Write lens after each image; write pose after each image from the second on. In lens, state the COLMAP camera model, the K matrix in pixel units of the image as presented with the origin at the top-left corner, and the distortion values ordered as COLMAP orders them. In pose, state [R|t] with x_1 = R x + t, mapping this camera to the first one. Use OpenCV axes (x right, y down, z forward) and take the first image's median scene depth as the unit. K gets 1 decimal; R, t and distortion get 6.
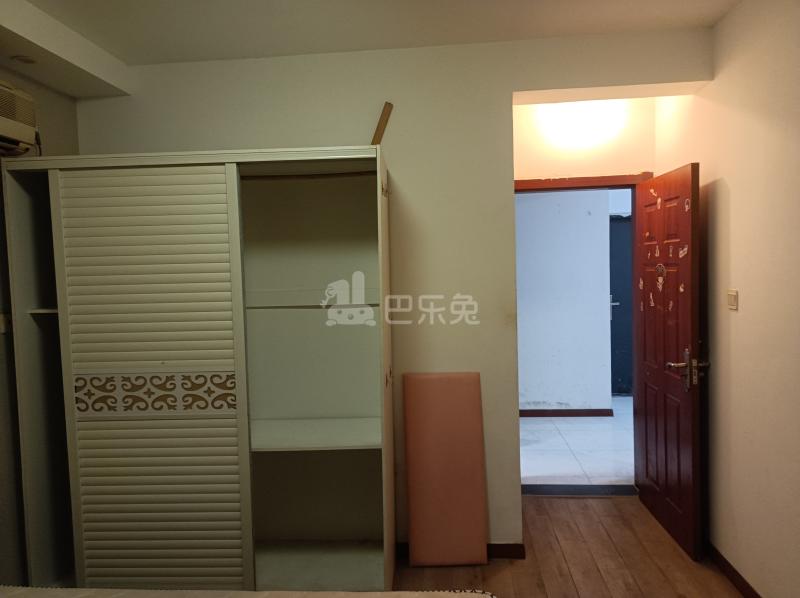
lens RADIAL K [[592.9, 0, 401.3], [0, 592.9, 302.3], [0, 0, 1]] dist [0.052369, -0.047892]
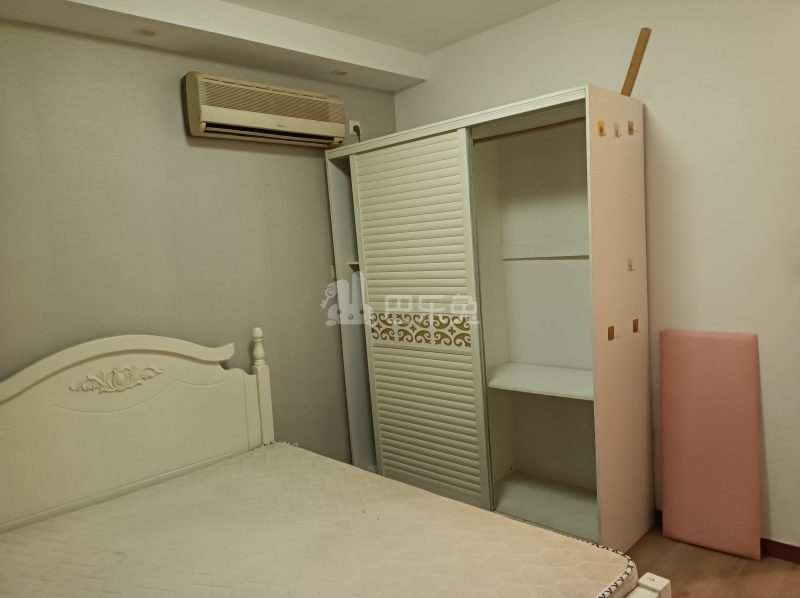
lens RADIAL K [[592.9, 0, 395.3], [0, 592.9, 299.8], [0, 0, 1]] dist [0.052369, -0.047892]
pose [[0.759695, 0.034498, -0.649363, 0.343867], [0.009347, 0.997909, 0.063949, 0.014026], [0.650212, -0.054651, 0.757785, 0.051470]]
